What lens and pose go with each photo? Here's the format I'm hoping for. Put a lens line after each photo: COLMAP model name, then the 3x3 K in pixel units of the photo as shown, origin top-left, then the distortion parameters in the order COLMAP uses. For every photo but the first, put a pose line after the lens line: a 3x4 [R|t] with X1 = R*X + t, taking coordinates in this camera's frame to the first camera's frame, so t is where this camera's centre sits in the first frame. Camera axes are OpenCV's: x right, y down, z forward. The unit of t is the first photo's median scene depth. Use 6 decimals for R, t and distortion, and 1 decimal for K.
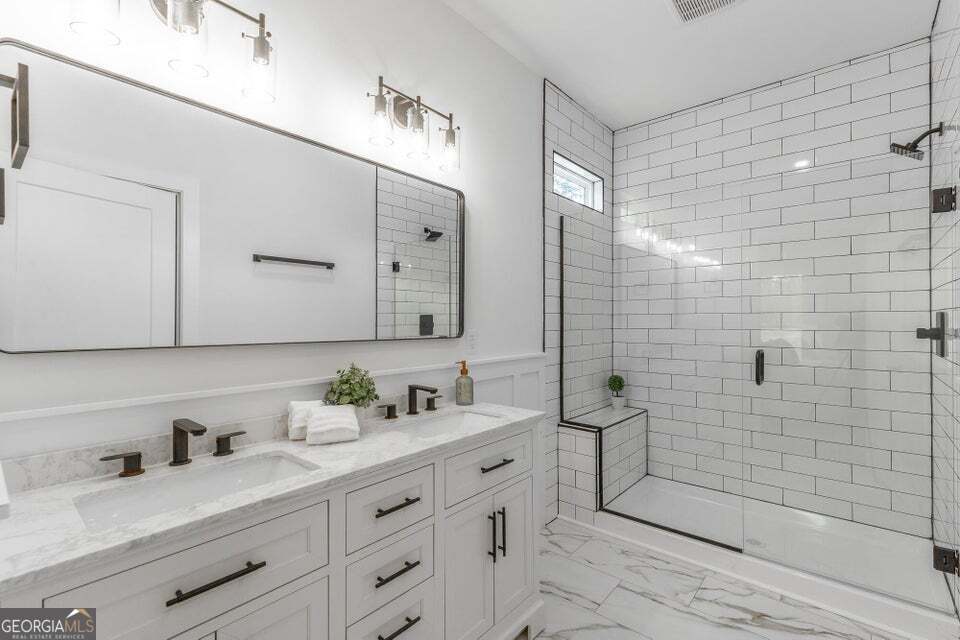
lens RADIAL K [[438.4, 0, 478.9], [0, 438.4, 317.0], [0, 0, 1]] dist [-0.000815, -0.000579]
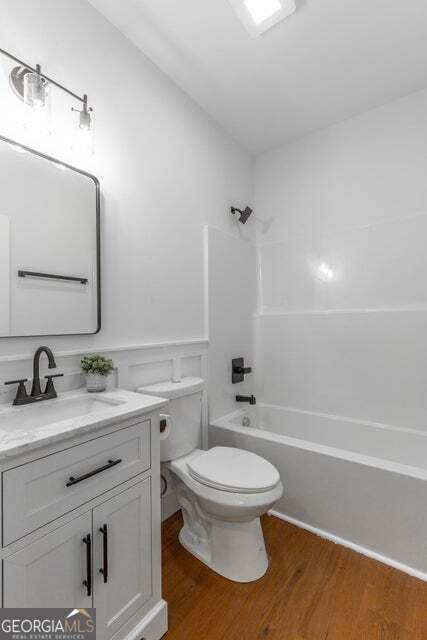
lens RADIAL K [[292.3, 0, 213.6], [0, 292.3, 323.2], [0, 0, 1]] dist [-0.000815, -0.000579]
pose [[0.999086, -0.008082, 0.041971, 0.189146], [0.007441, 0.999854, 0.015413, 0.031699], [-0.042090, -0.015087, 0.999000, 0.337872]]
